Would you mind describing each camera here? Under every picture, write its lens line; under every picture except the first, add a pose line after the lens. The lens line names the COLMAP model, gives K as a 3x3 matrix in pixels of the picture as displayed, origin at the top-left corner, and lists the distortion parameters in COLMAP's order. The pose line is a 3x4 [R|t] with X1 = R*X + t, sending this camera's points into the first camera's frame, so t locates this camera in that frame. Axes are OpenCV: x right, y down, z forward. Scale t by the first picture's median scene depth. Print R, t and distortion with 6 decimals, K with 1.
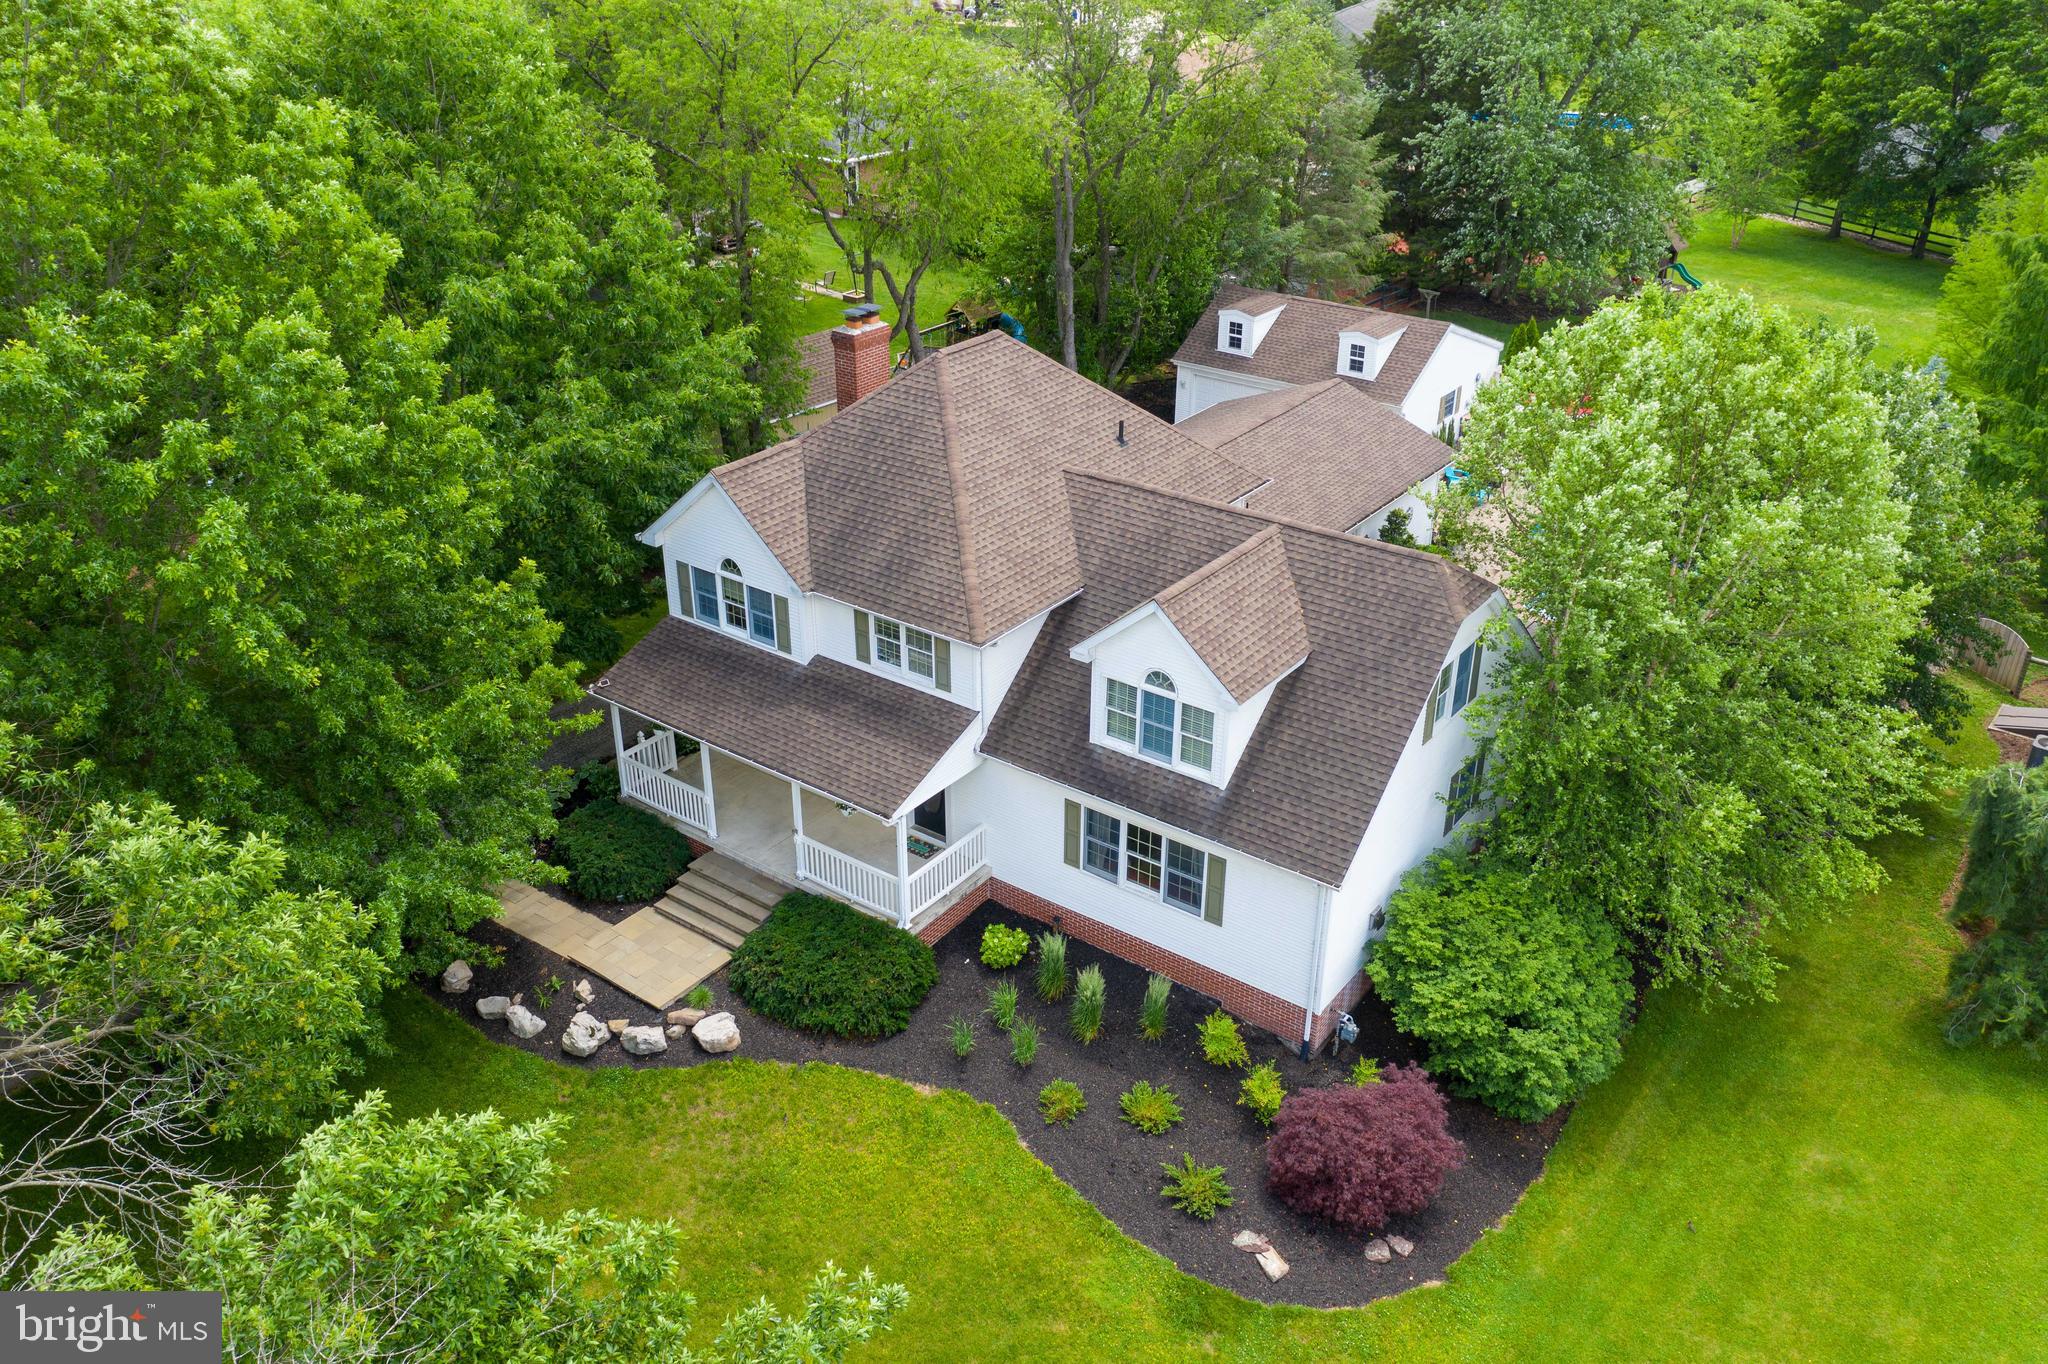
lens RADIAL K [[1632.9, 0, 1024.0], [0, 1632.9, 682.0], [0, 0, 1]] dist [0.003811, -0.001426]
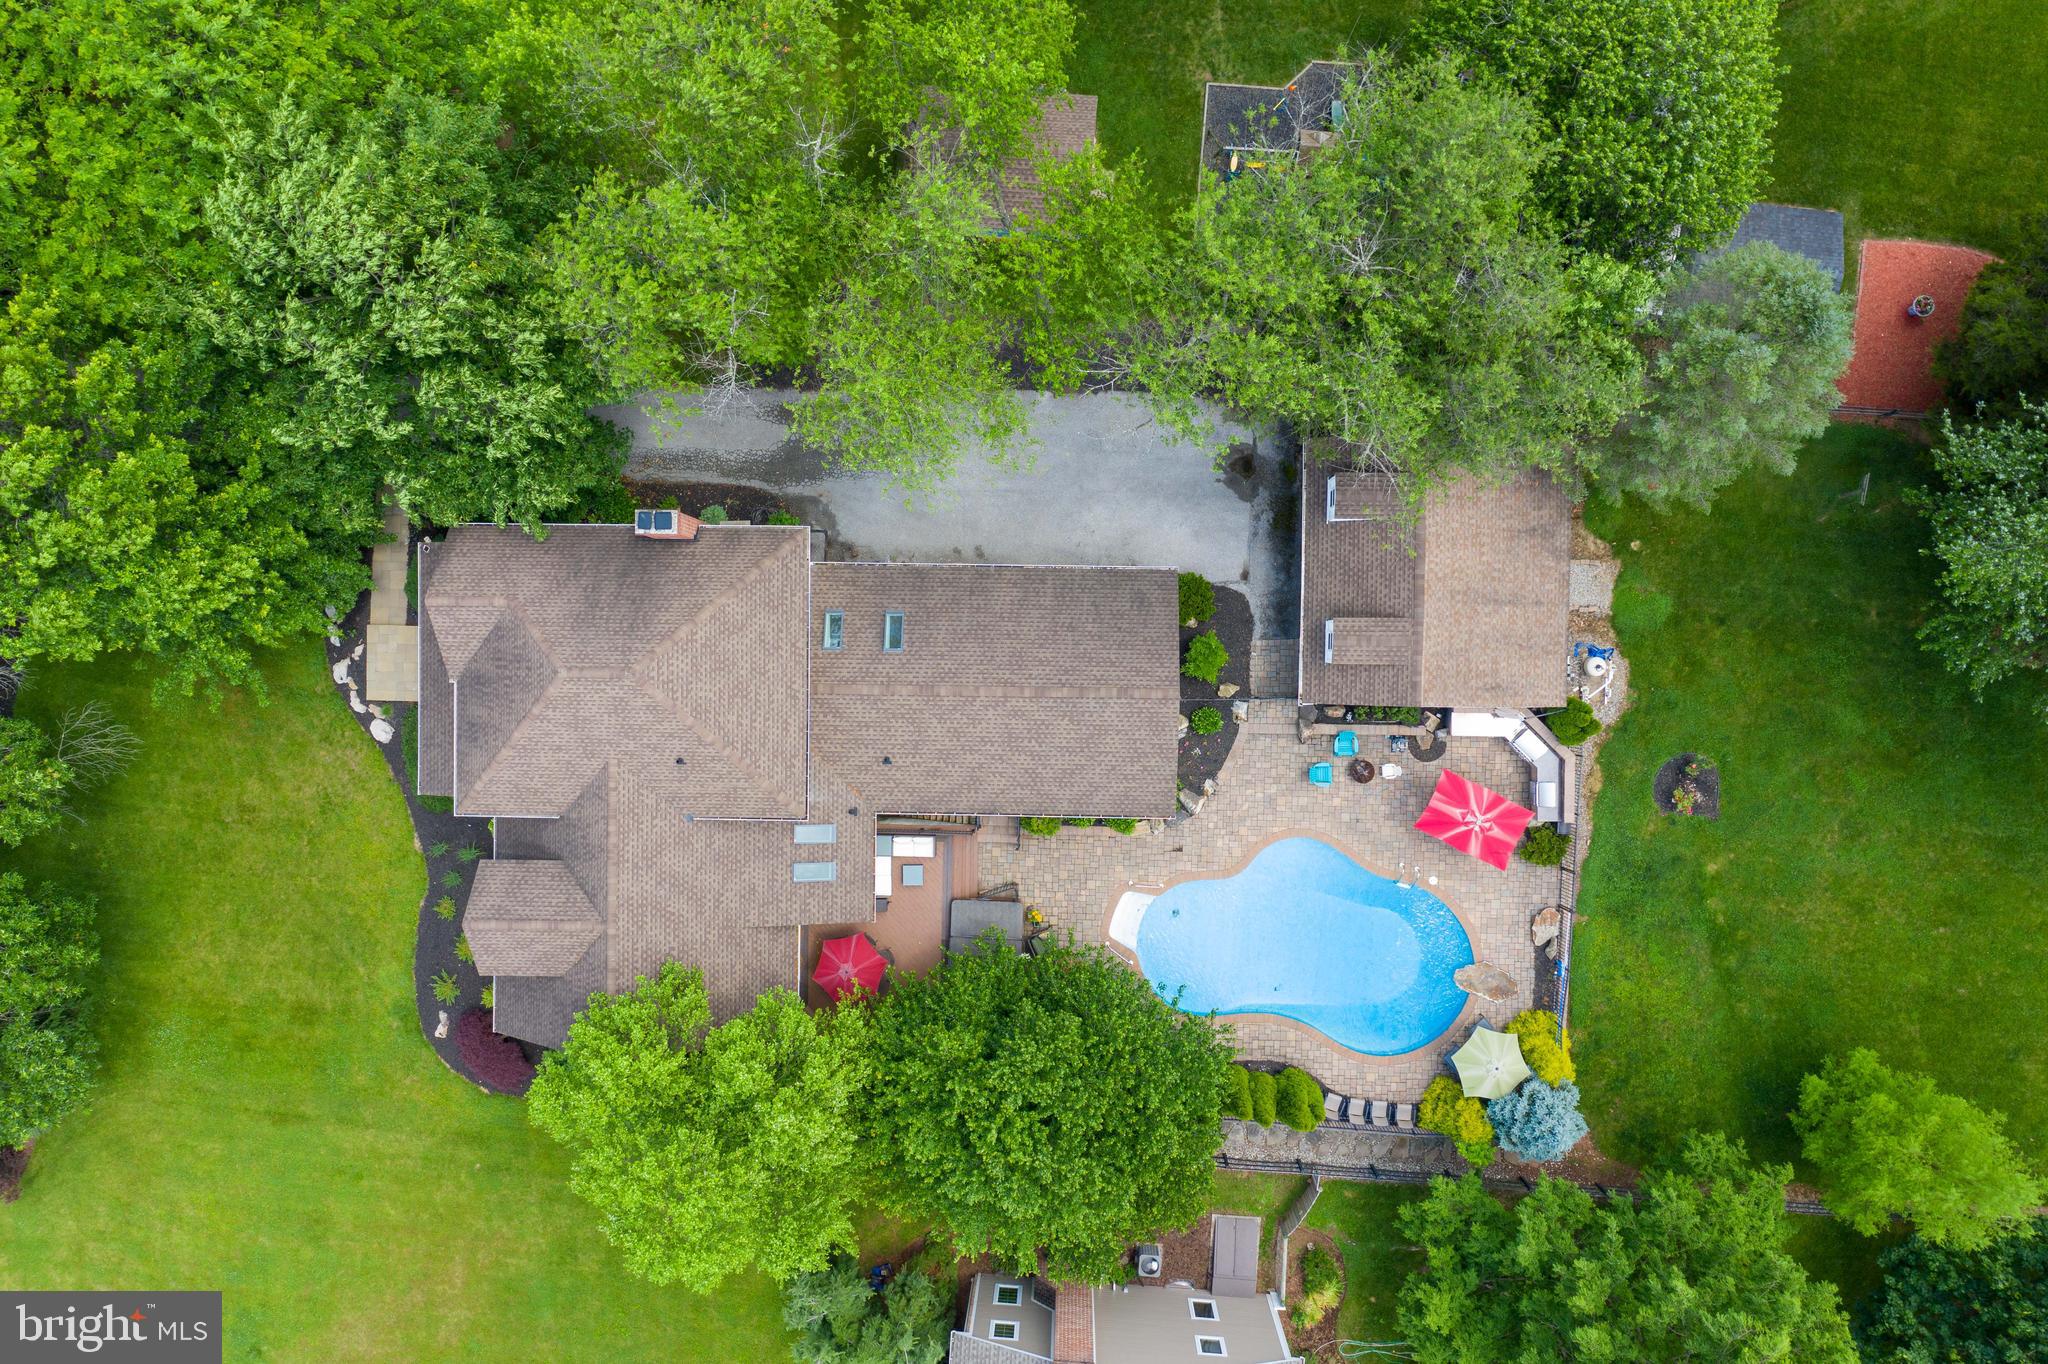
lens RADIAL K [[1628.2, 0, 1024.0], [0, 1628.2, 682.0], [0, 0, 1]] dist [0.011442, 0.003122]
pose [[0.586411, 0.810001, 0.004541, 0.191799], [-0.357931, 0.254092, 0.898511, -1.747918], [0.726641, -0.528523, 0.438927, 0.740298]]
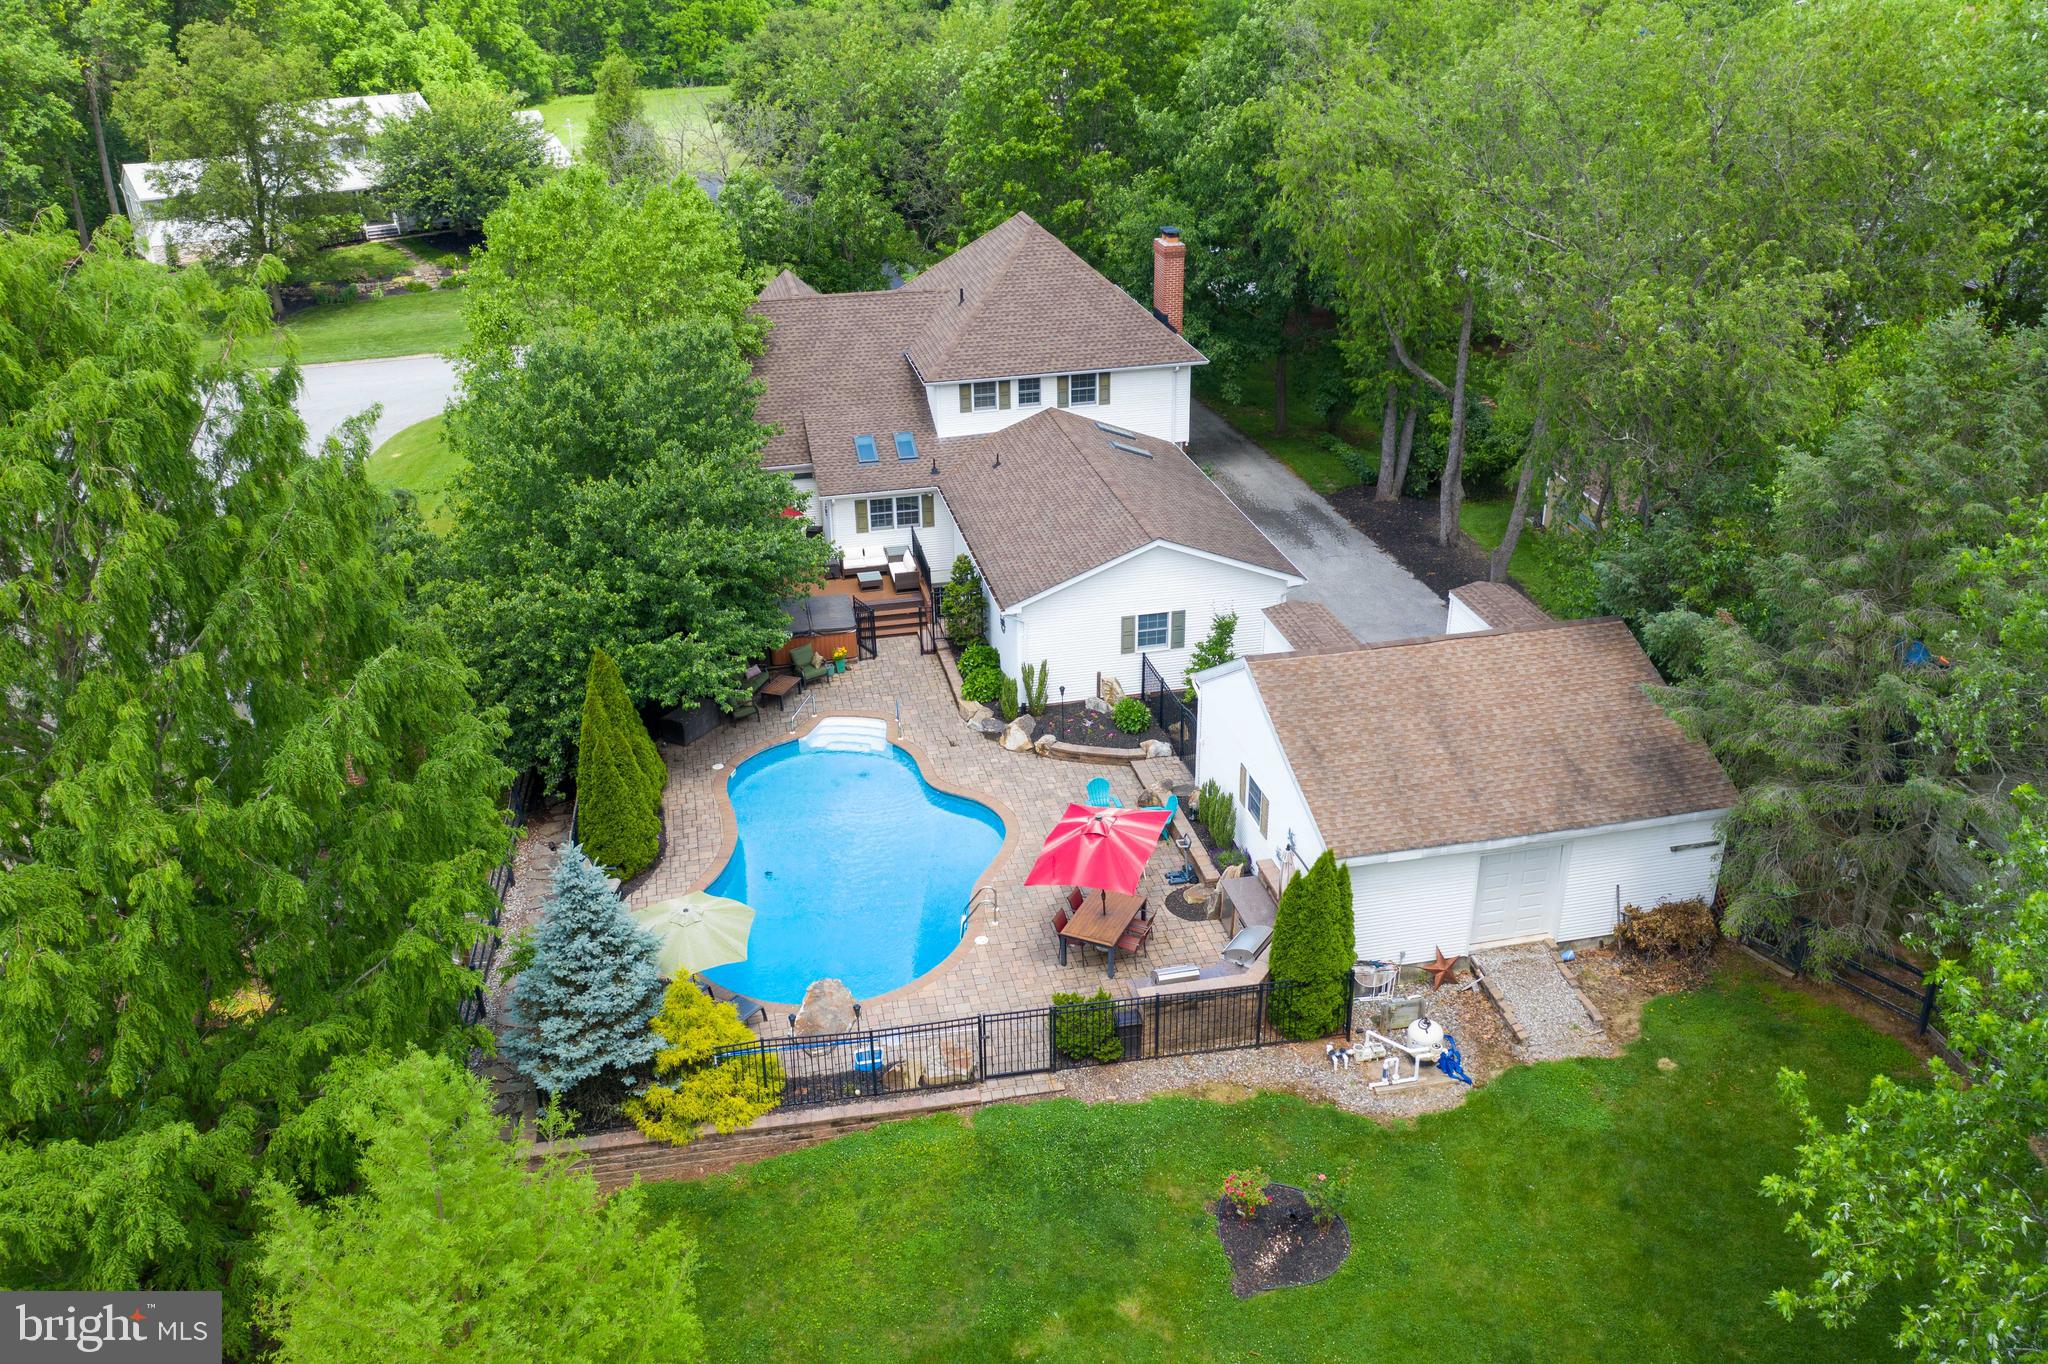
lens RADIAL K [[1636.0, 0, 1024.0], [0, 1636.0, 682.0], [0, 0, 1]] dist [0.009063, 0.005675]
pose [[-0.658702, 0.346147, -0.668053, 1.301798], [-0.333465, 0.661620, 0.671611, -1.089449], [0.674473, 0.665163, -0.320382, 2.007072]]
